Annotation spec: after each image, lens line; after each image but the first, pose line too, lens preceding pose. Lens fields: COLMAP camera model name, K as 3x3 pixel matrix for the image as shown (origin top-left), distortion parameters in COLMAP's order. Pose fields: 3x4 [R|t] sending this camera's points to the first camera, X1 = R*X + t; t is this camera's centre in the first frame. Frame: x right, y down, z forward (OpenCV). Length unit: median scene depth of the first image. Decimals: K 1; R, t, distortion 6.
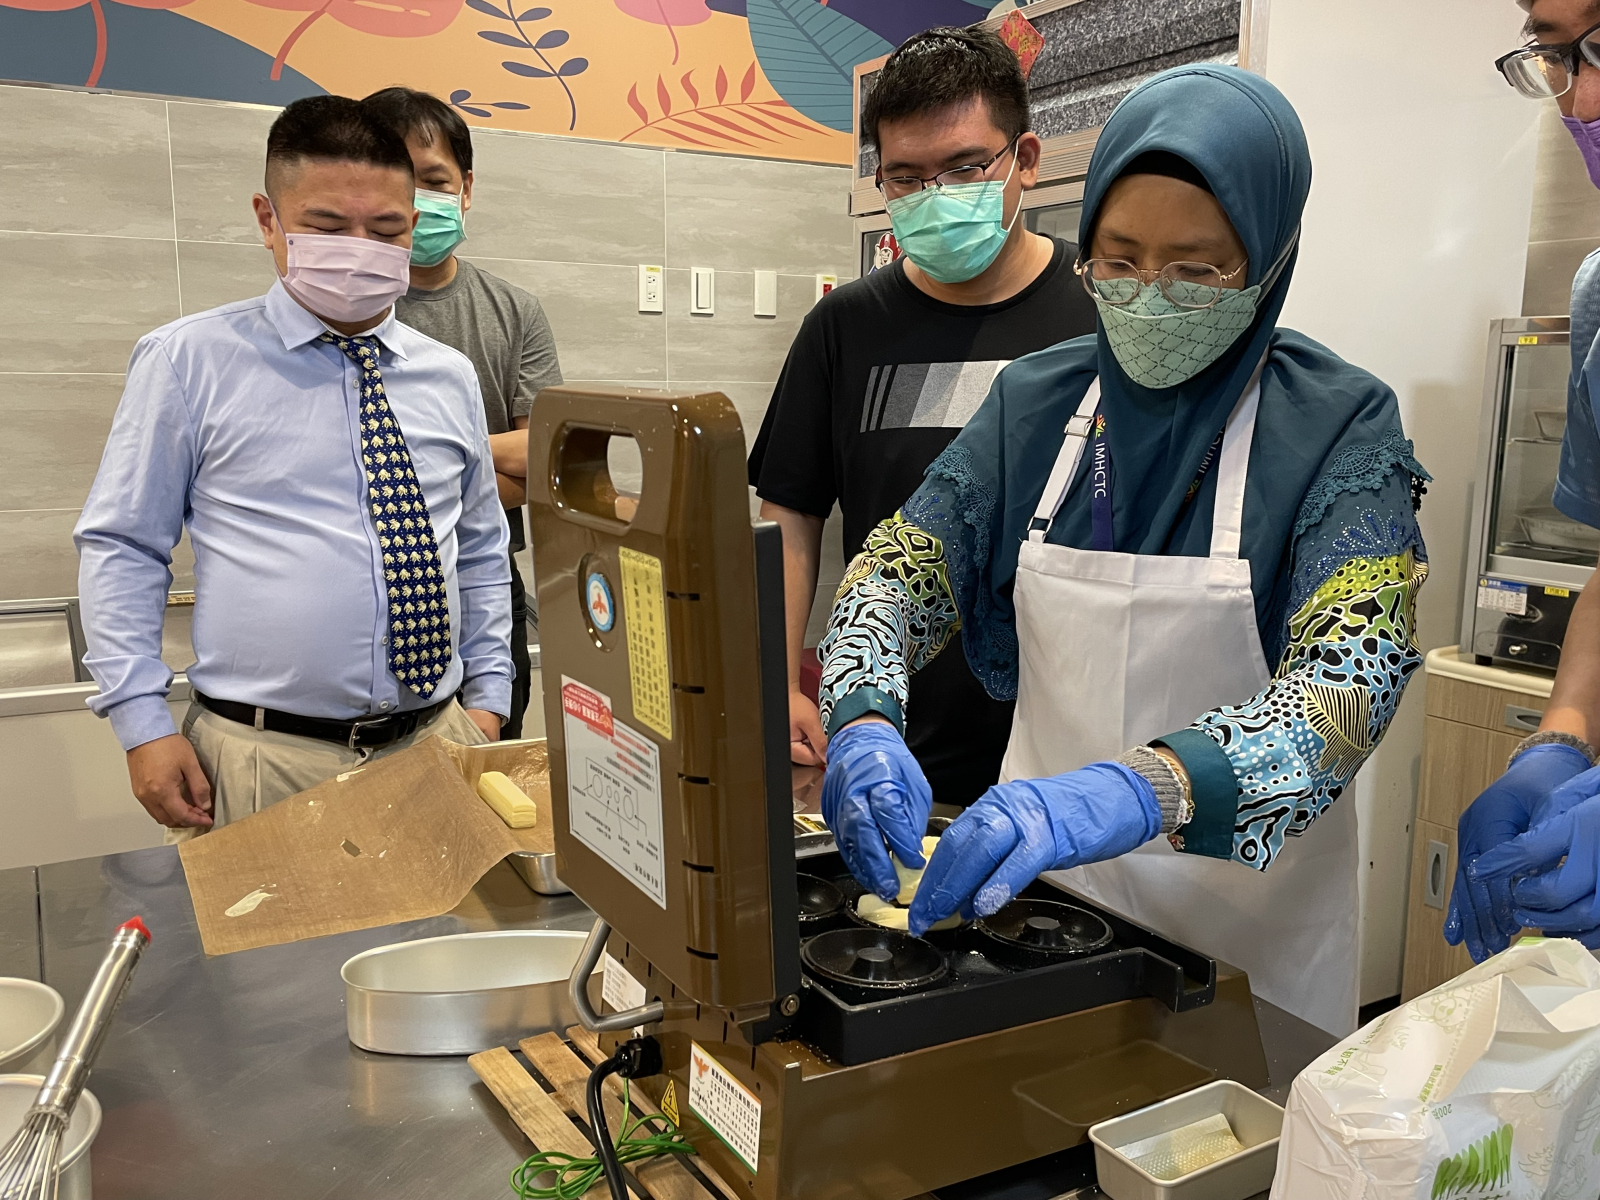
lens RADIAL K [[1369.5, 0, 815.4], [0, 1369.5, 602.4], [0, 0, 1]] dist [0.077647, -0.103607]
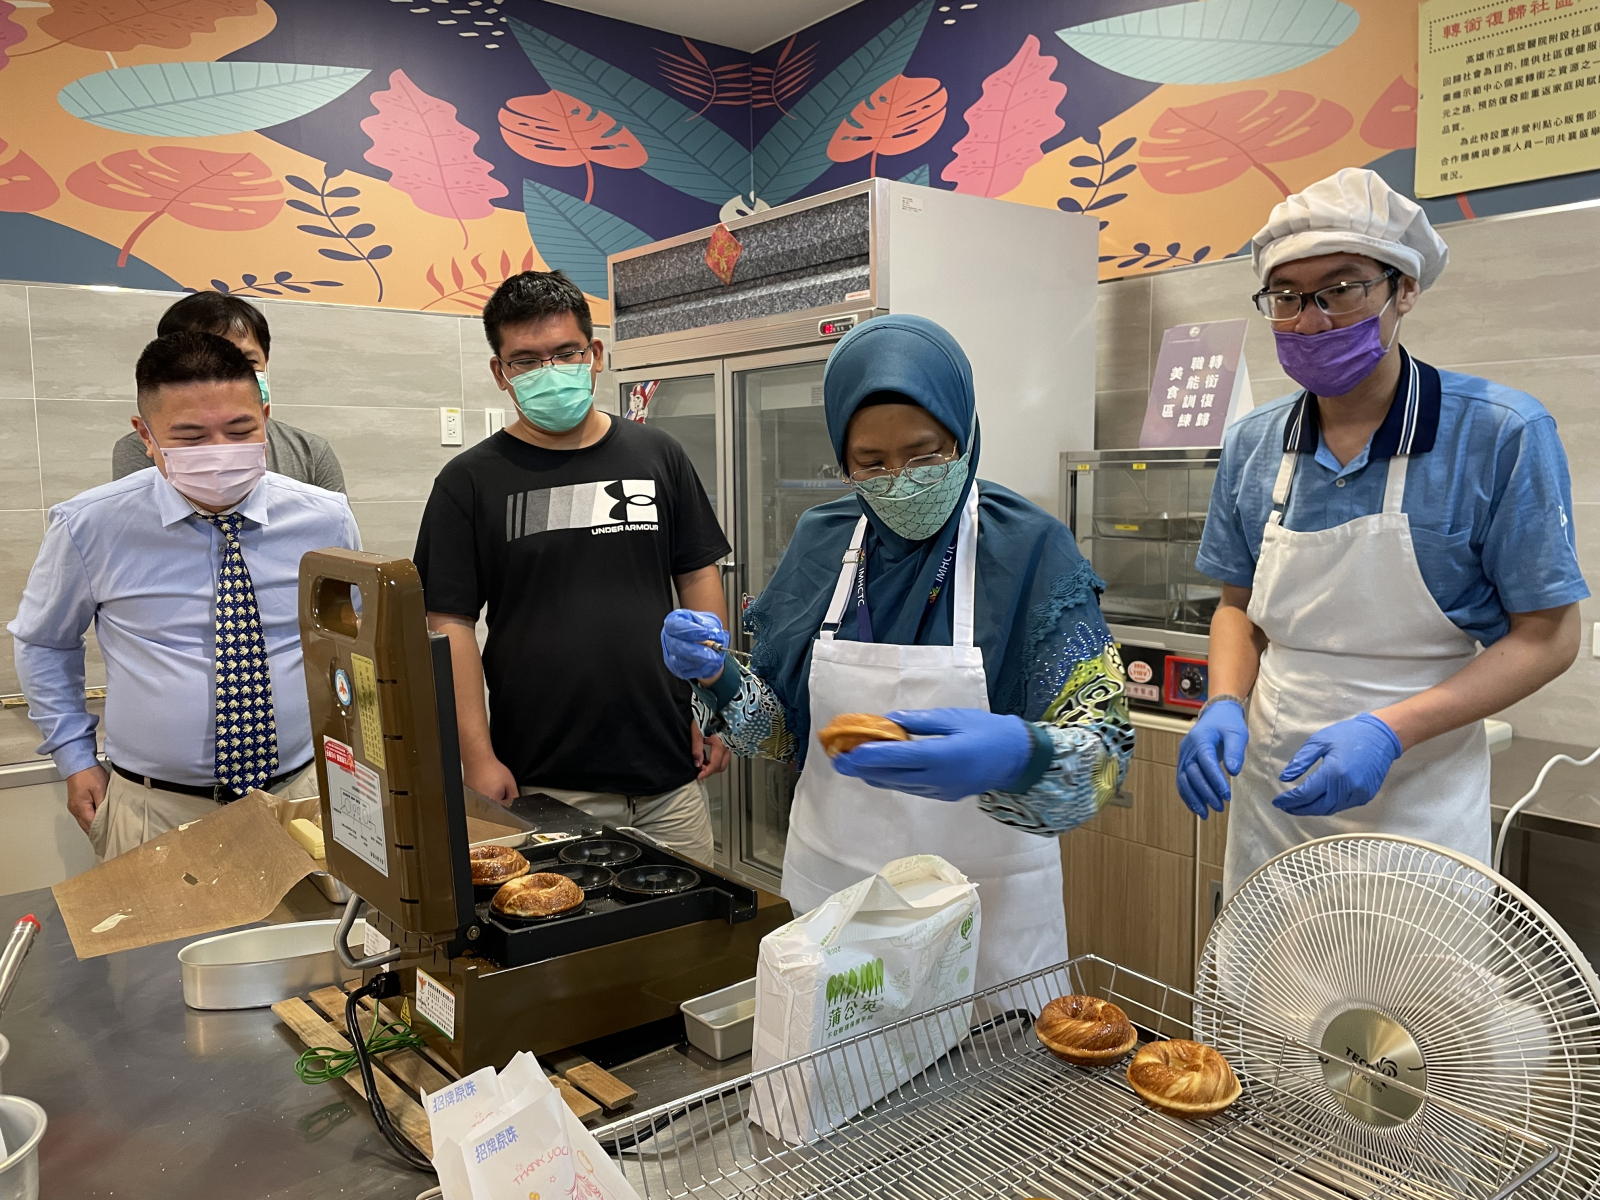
lens RADIAL K [[1201.4, 0, 812.1], [0, 1201.4, 597.2], [0, 0, 1]] dist [0.069214, -0.092599]
pose [[0.989143, -0.036347, 0.142388, 0.107715], [0.044912, 0.997340, -0.057414, 0.000518], [-0.139922, 0.063185, 0.988144, -0.274952]]
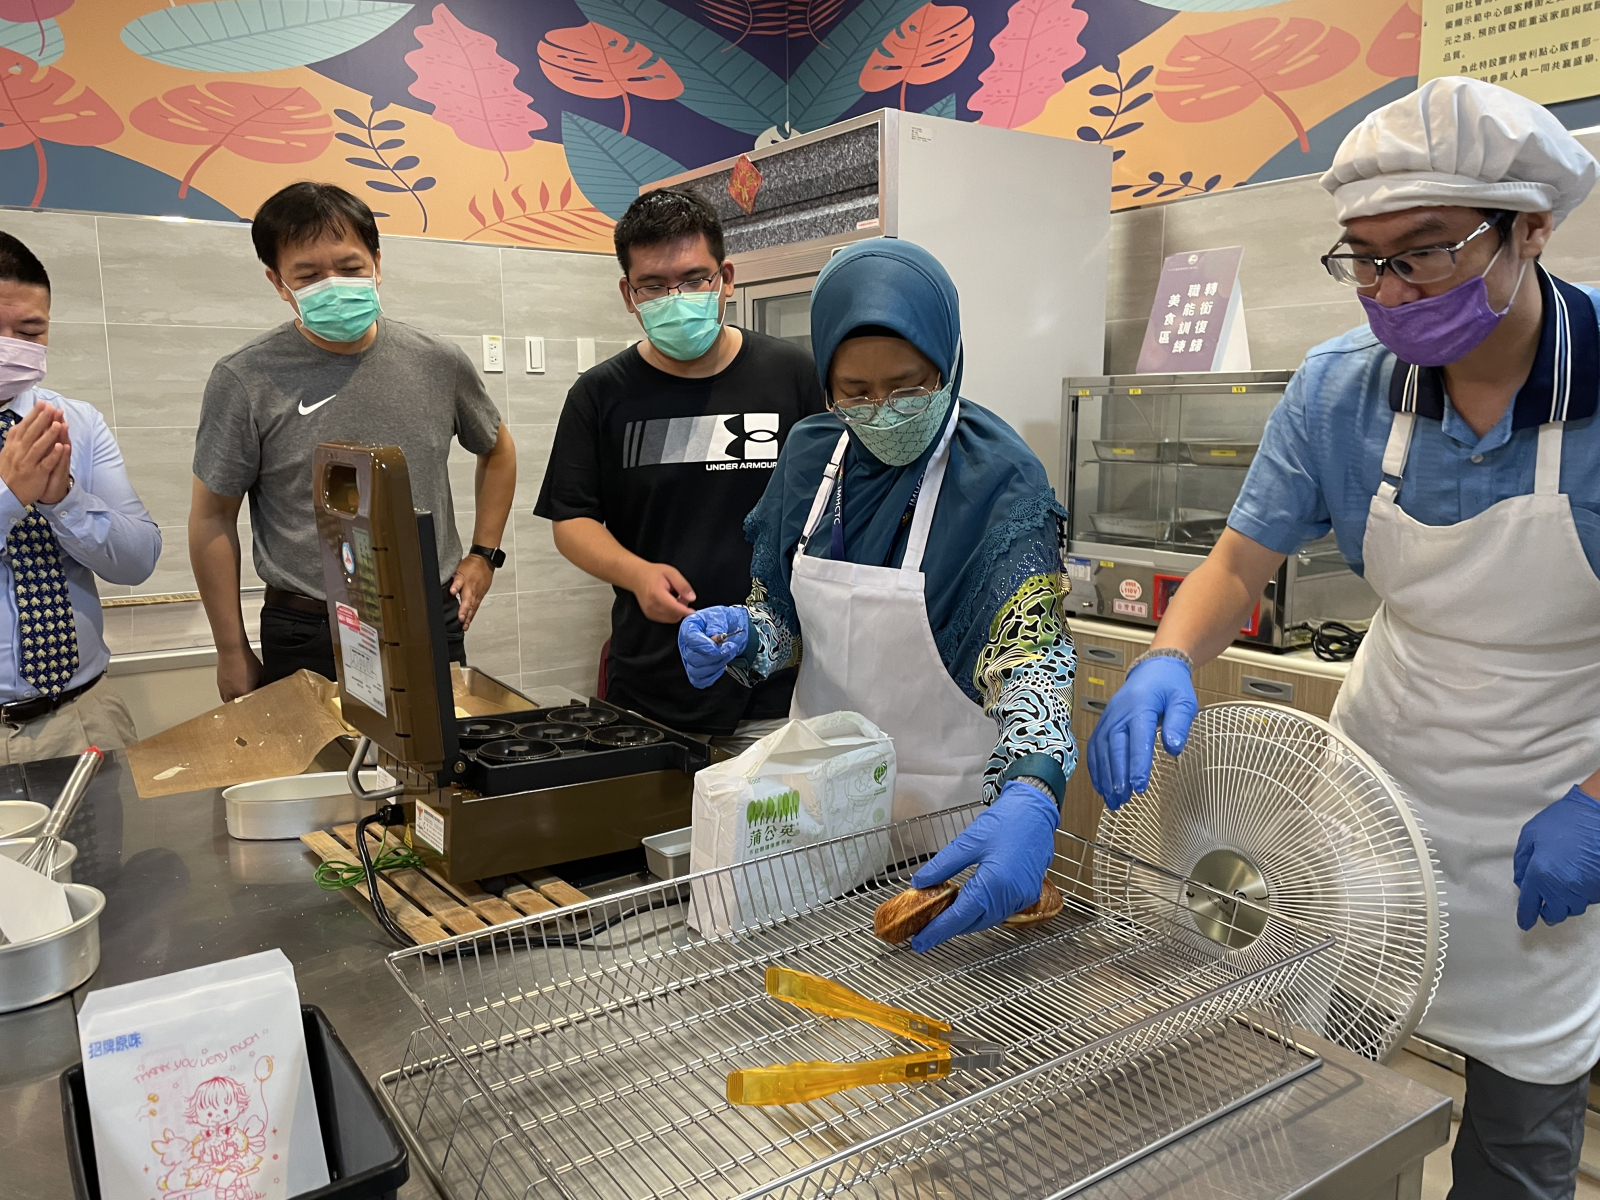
lens RADIAL K [[1201.4, 0, 813.0], [0, 1201.4, 608.1], [0, 0, 1]] dist [0.069214, -0.092599]
pose [[0.995545, -0.029652, 0.089500, 0.188331], [0.029864, 0.999553, -0.001034, 0.052192], [-0.089430, 0.003703, 0.995986, -0.407895]]
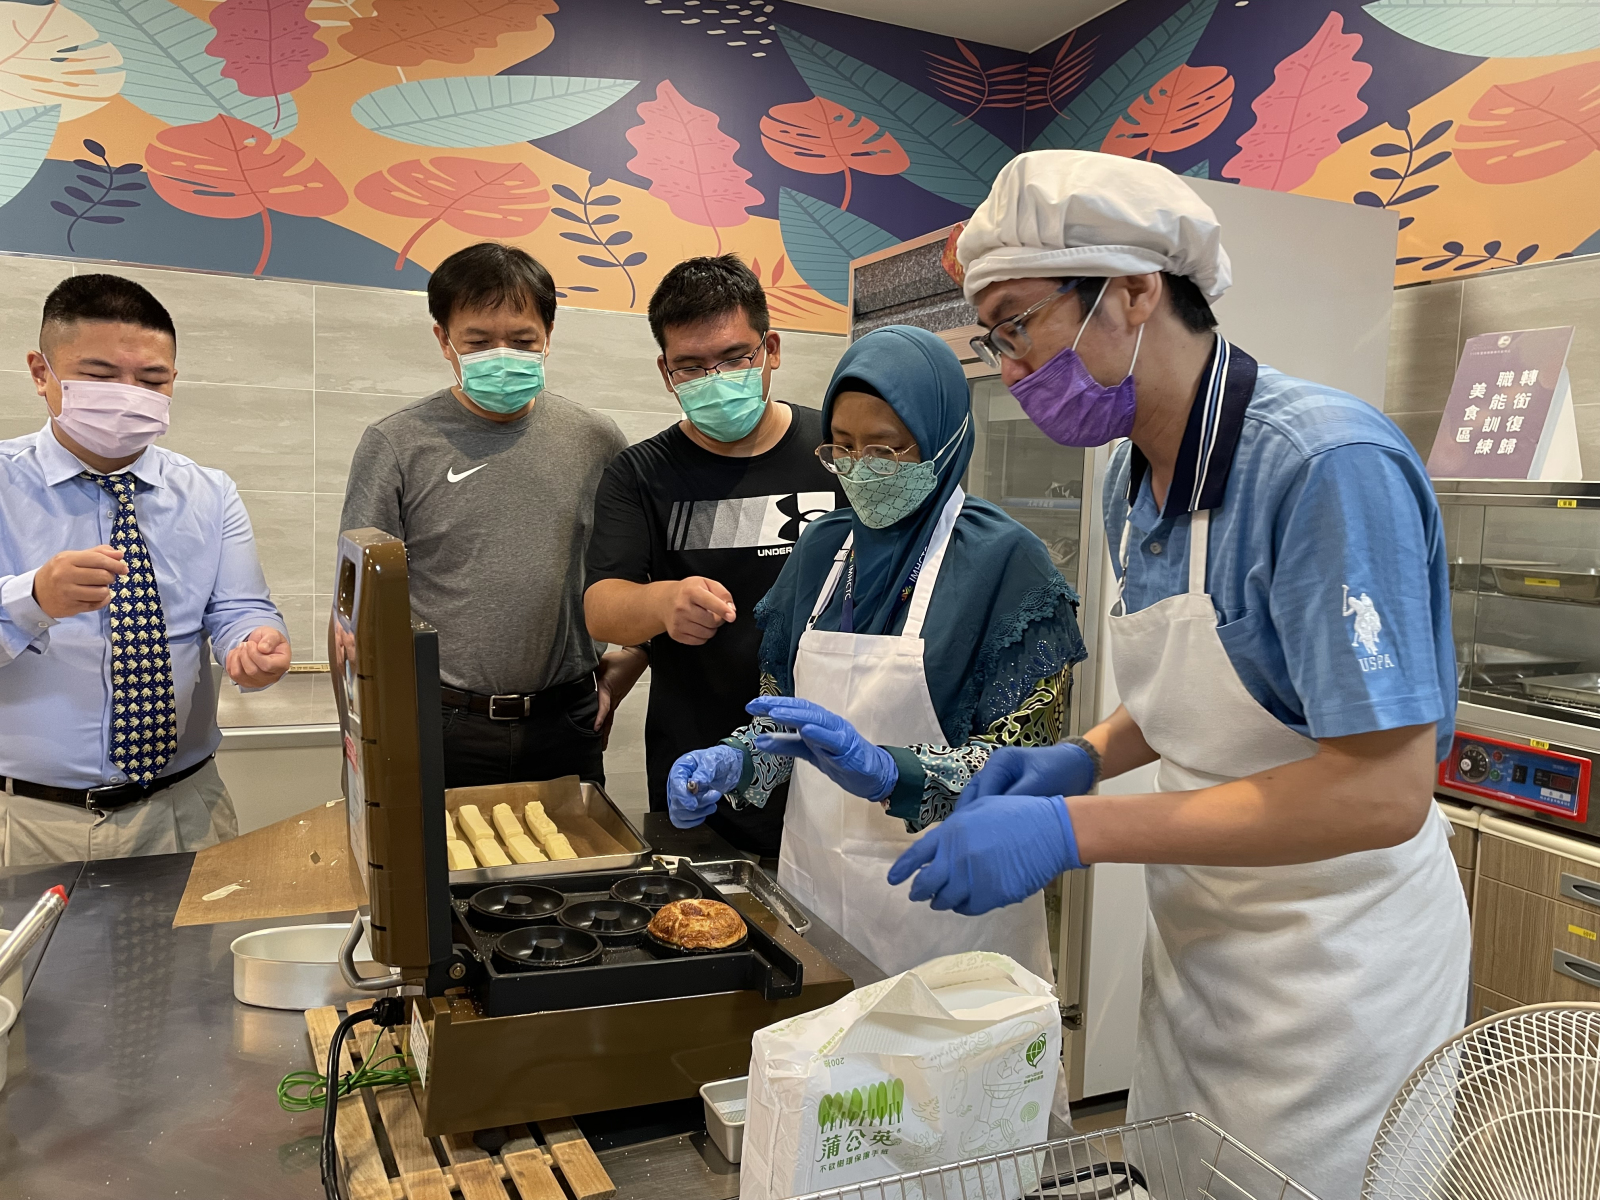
lens RADIAL K [[1201.4, 0, 805.0], [0, 1201.4, 590.5], [0, 0, 1]] dist [0.069214, -0.092599]
pose [[0.994283, 0.034274, -0.101124, 0.260140], [-0.042704, 0.995683, -0.082412, -0.004630], [0.097863, 0.086259, 0.991455, -0.132433]]
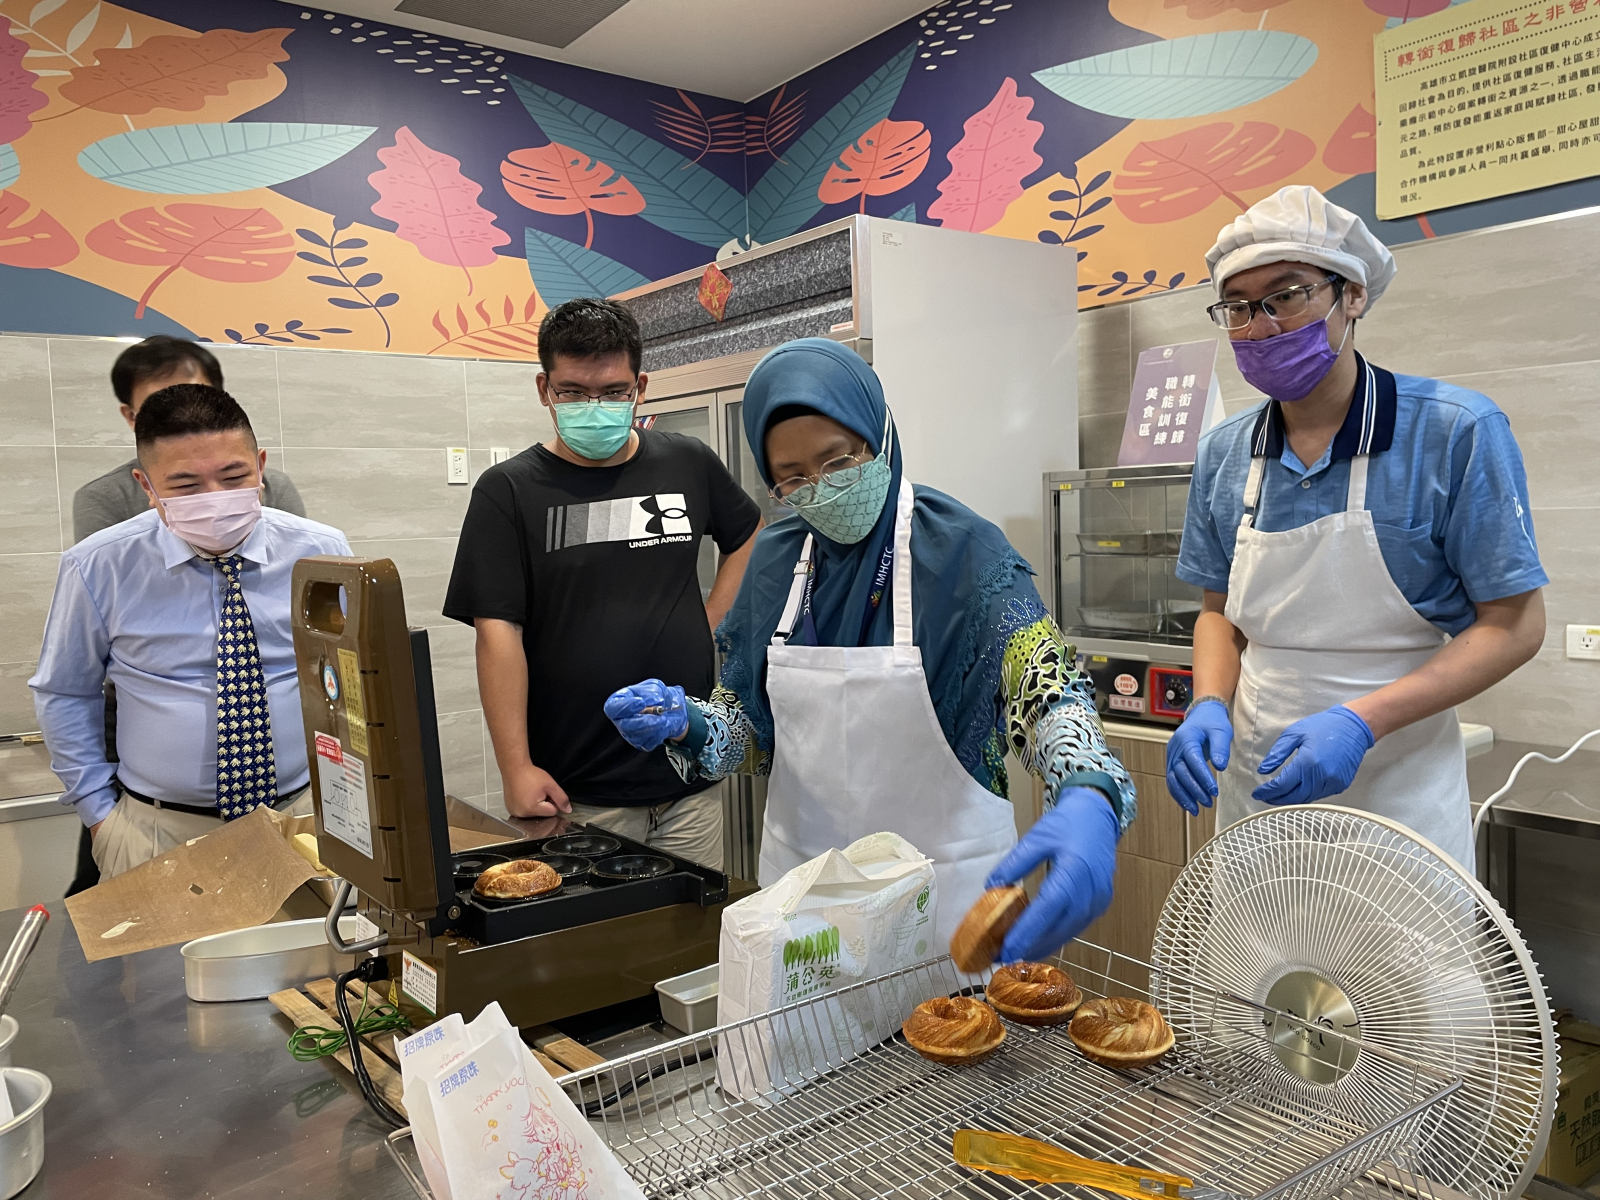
lens RADIAL K [[1201.4, 0, 811.7], [0, 1201.4, 586.2], [0, 0, 1]] dist [0.069214, -0.092599]
pose [[0.990167, -0.051291, 0.130151, 0.142151], [0.064801, 0.992693, -0.101786, 0.042647], [-0.123979, 0.109219, 0.986256, -0.332149]]
